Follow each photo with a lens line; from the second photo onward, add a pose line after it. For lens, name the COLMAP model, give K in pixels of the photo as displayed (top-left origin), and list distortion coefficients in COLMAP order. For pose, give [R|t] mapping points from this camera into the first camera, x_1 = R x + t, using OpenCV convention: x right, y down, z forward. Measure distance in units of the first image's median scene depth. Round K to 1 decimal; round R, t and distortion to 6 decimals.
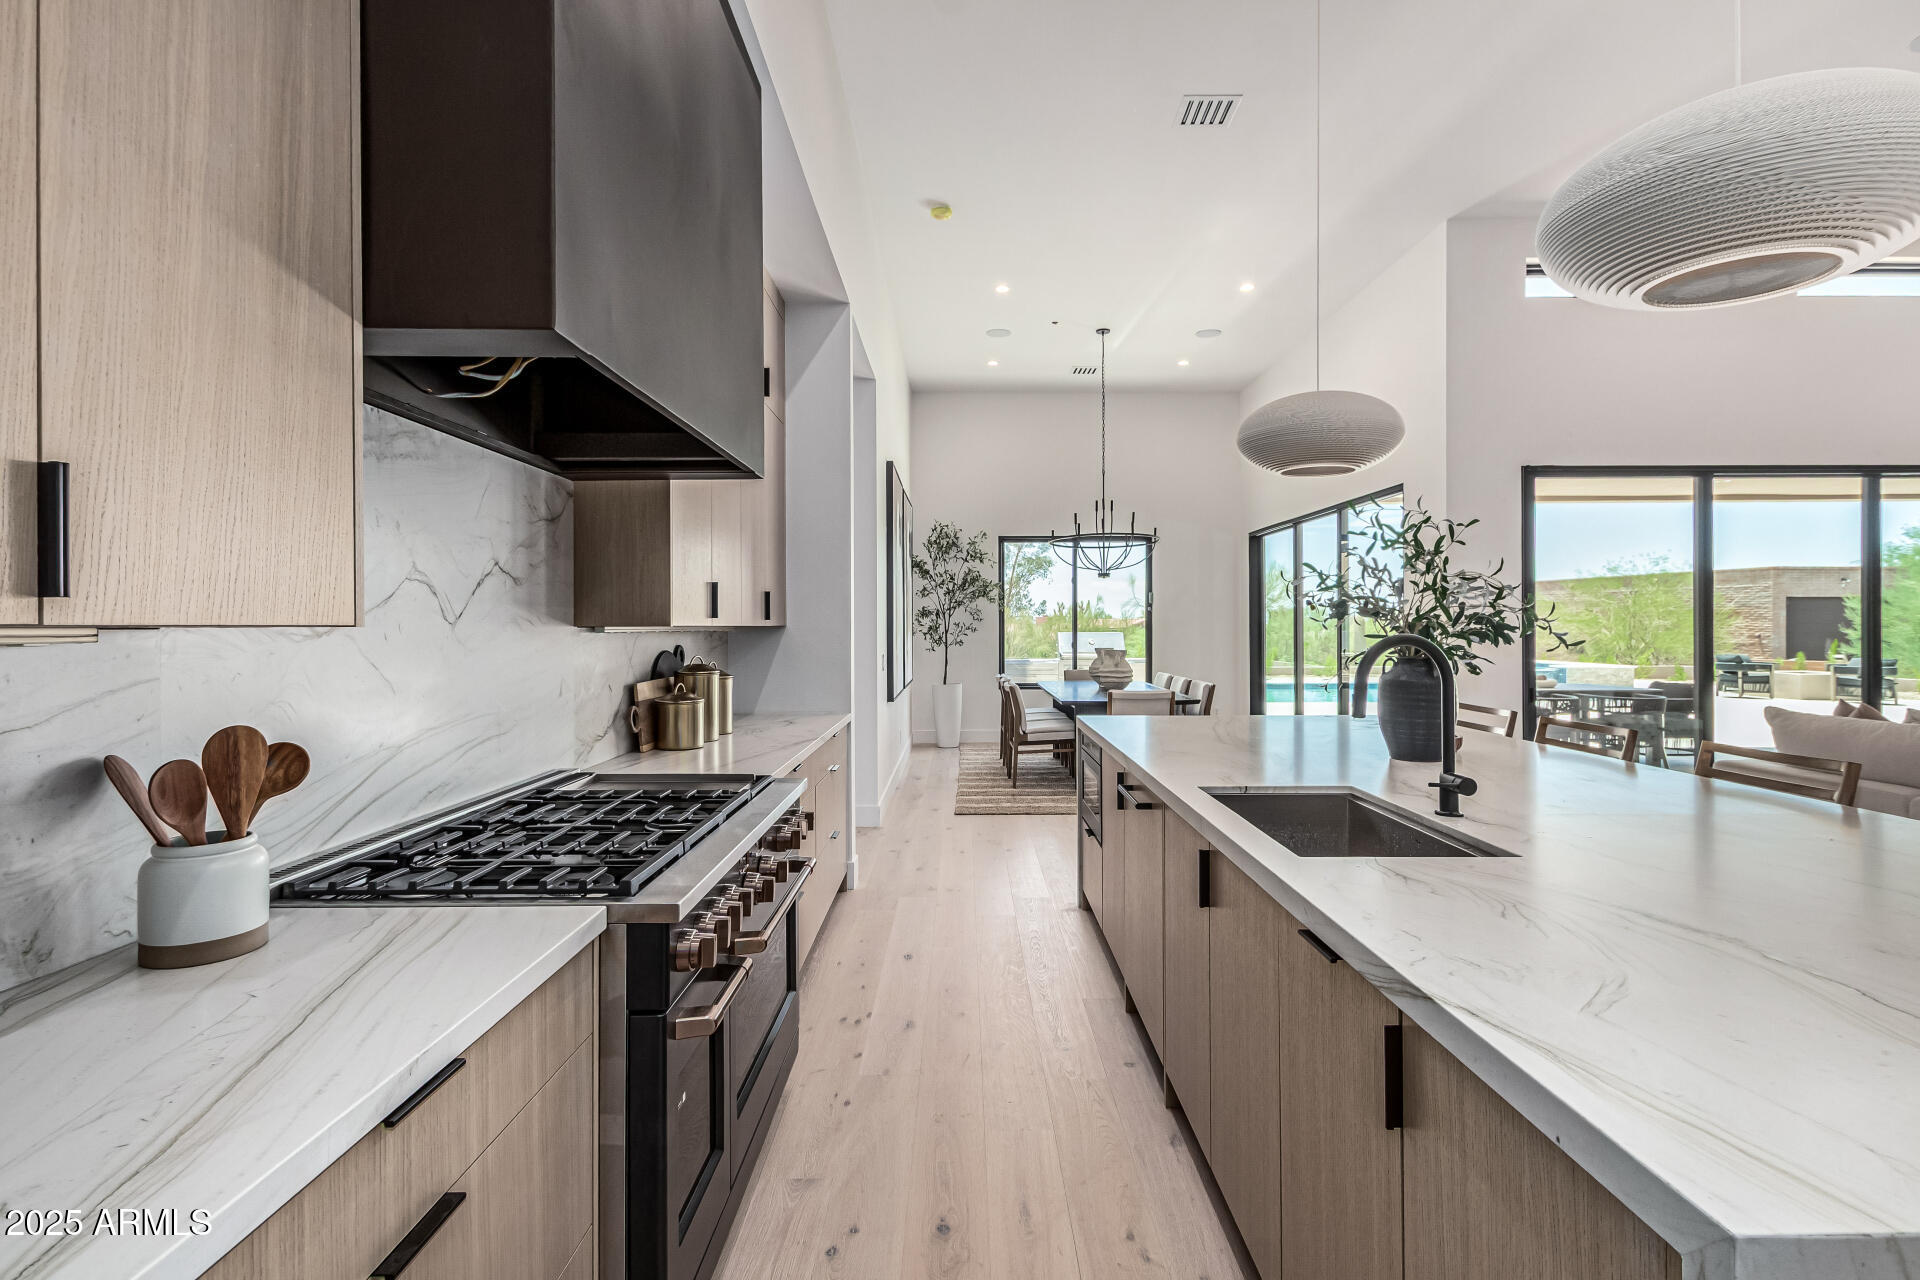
lens RADIAL K [[905.9, 0, 959.5], [0, 905.9, 631.0], [0, 0, 1]] dist [0.000945, -0.000391]
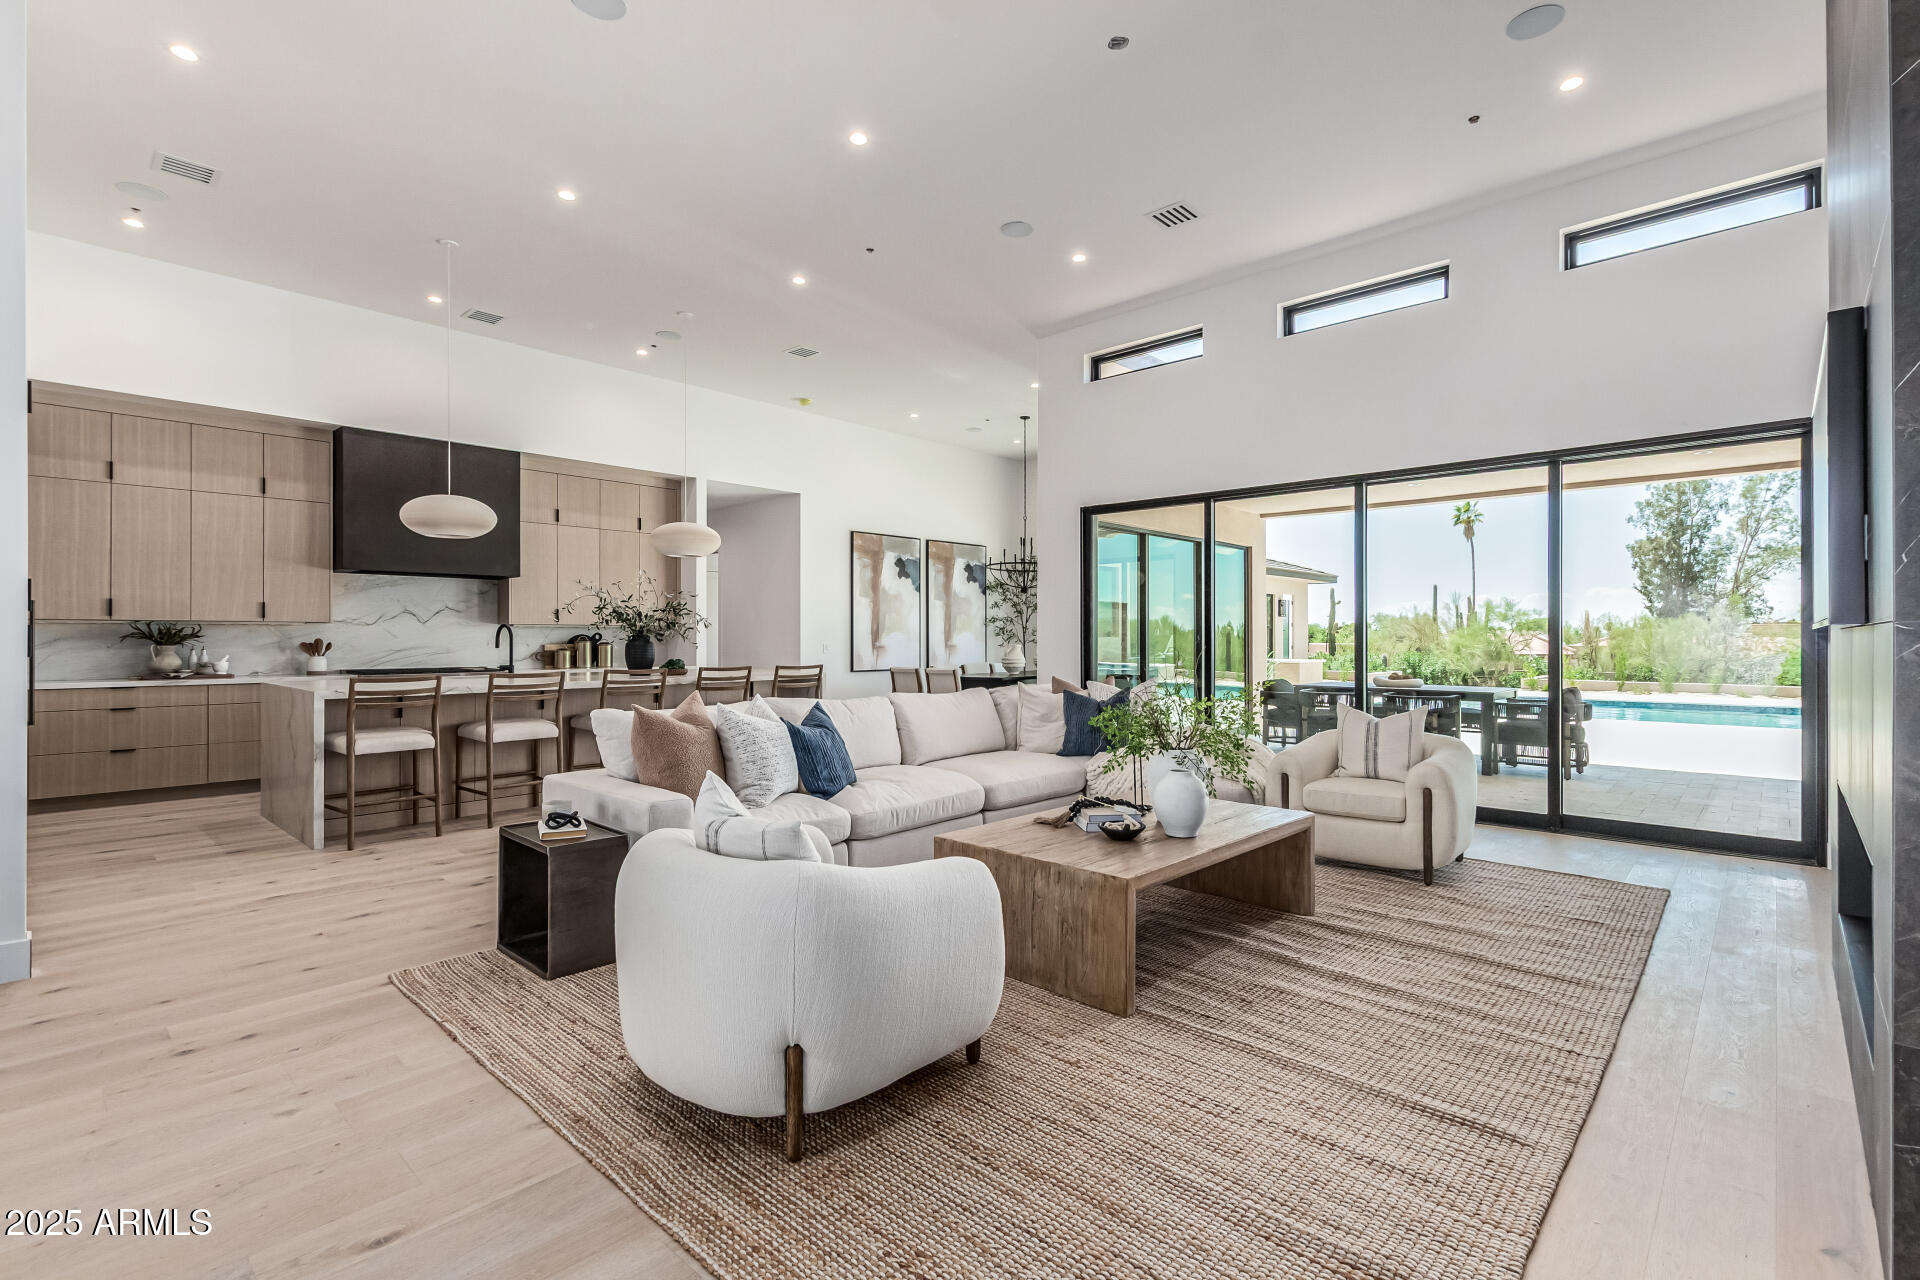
lens RADIAL K [[877.2, 0, 960.0], [0, 877.2, 640.0], [0, 0, 1]] dist [0.005963, 0.000377]
pose [[0.732915, 0.007970, -0.680273, 2.654108], [-0.008117, 0.999963, 0.002971, 0.025546], [0.680272, 0.003344, 0.732952, -0.166330]]
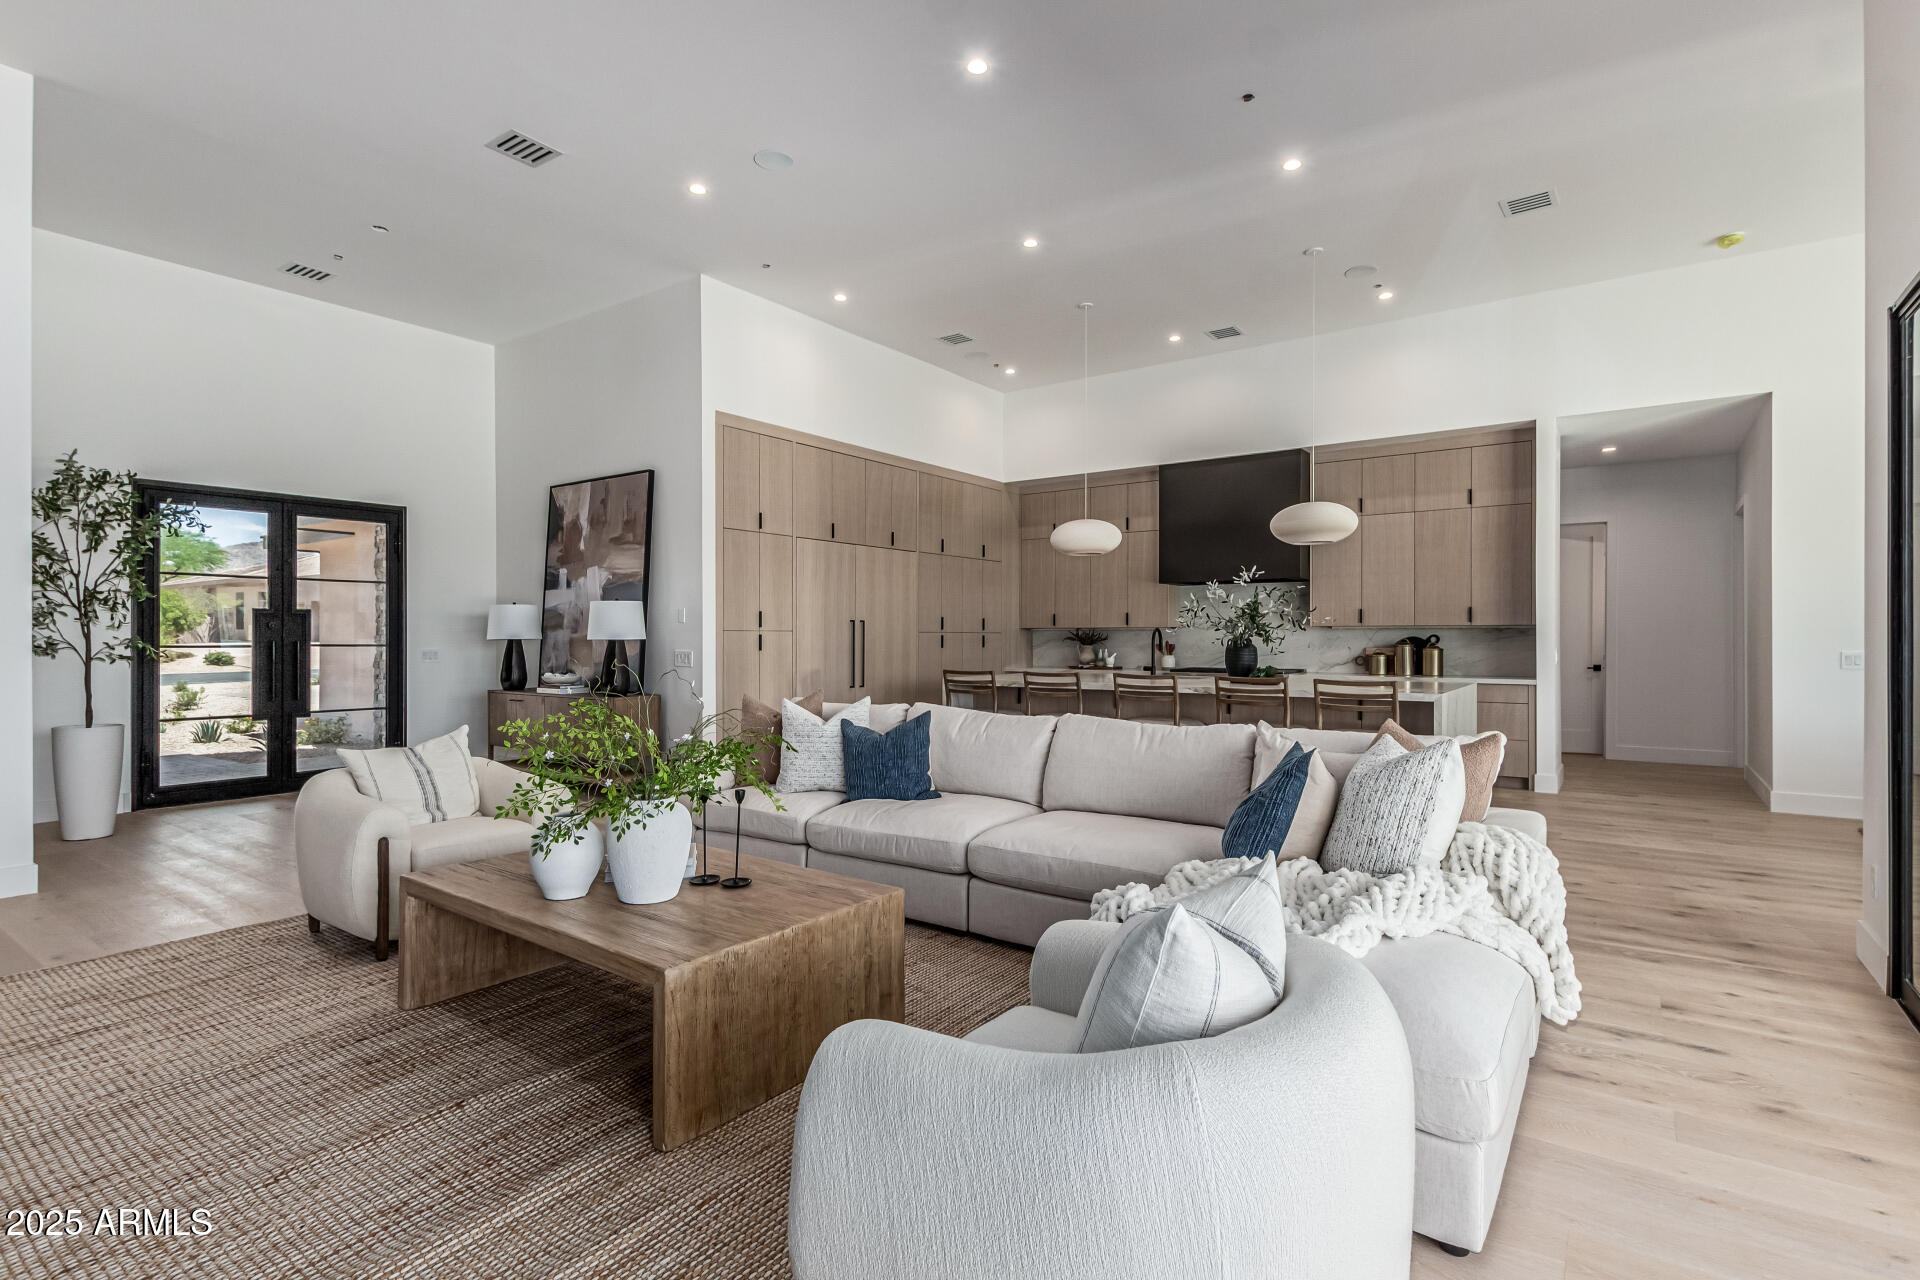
lens RADIAL K [[919.1, 0, 967.9], [0, 919.1, 635.1], [0, 0, 1]] dist [0.004474, 0.000016]
pose [[-0.582134, 0.004225, -0.813082, 2.618460], [-0.000488, 0.999985, 0.005546, 0.007122], [0.813093, 0.003626, -0.582123, 1.692957]]
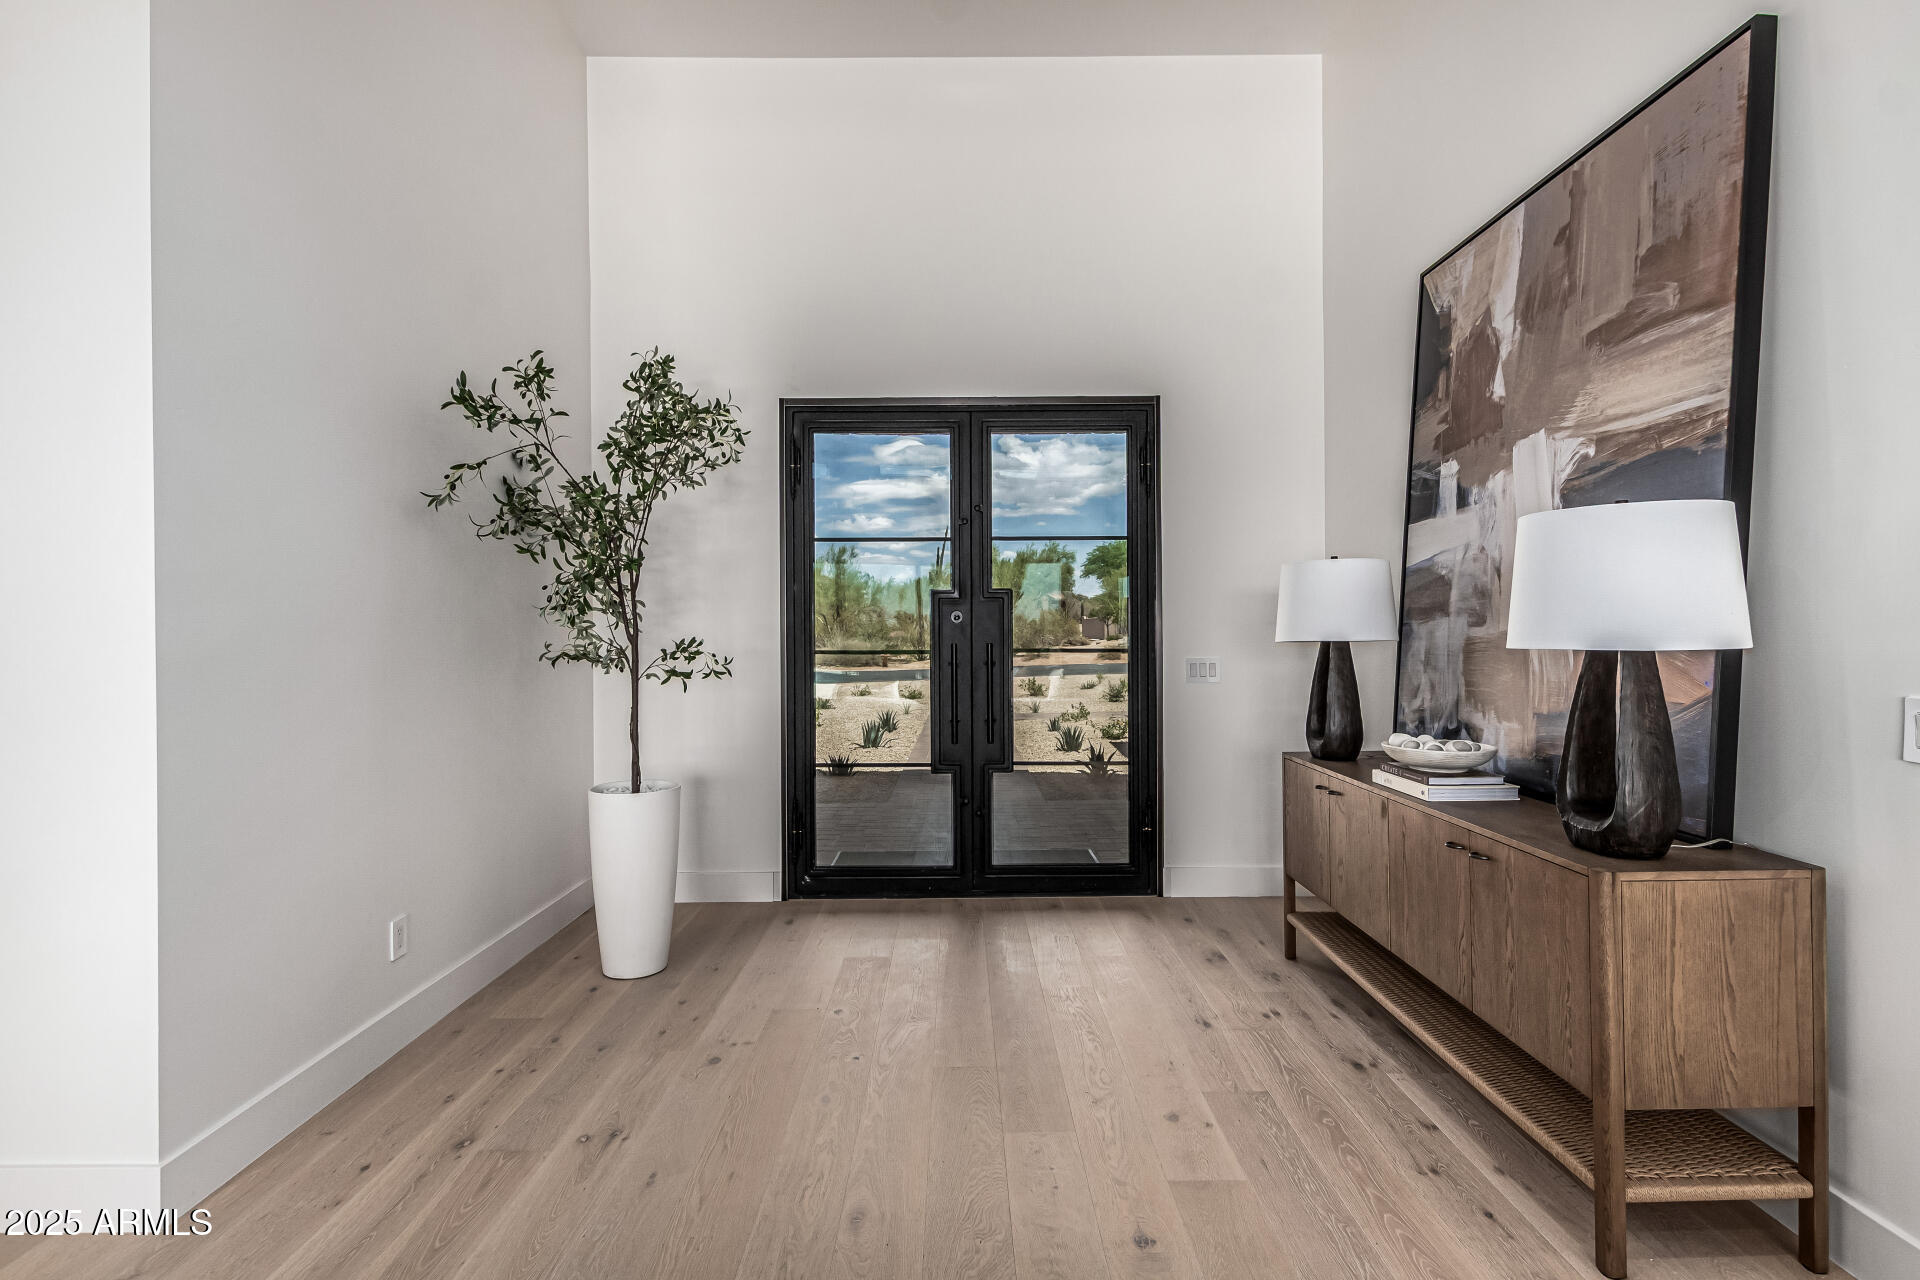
lens RADIAL K [[919.1, 0, 967.9], [0, 919.1, 635.1], [0, 0, 1]] dist [0.004474, 0.000016]
pose [[-0.999908, 0.010925, -0.008019, 1.729814], [0.010861, 0.999908, 0.008071, 0.012170], [0.008107, 0.007983, -0.999935, 0.291487]]
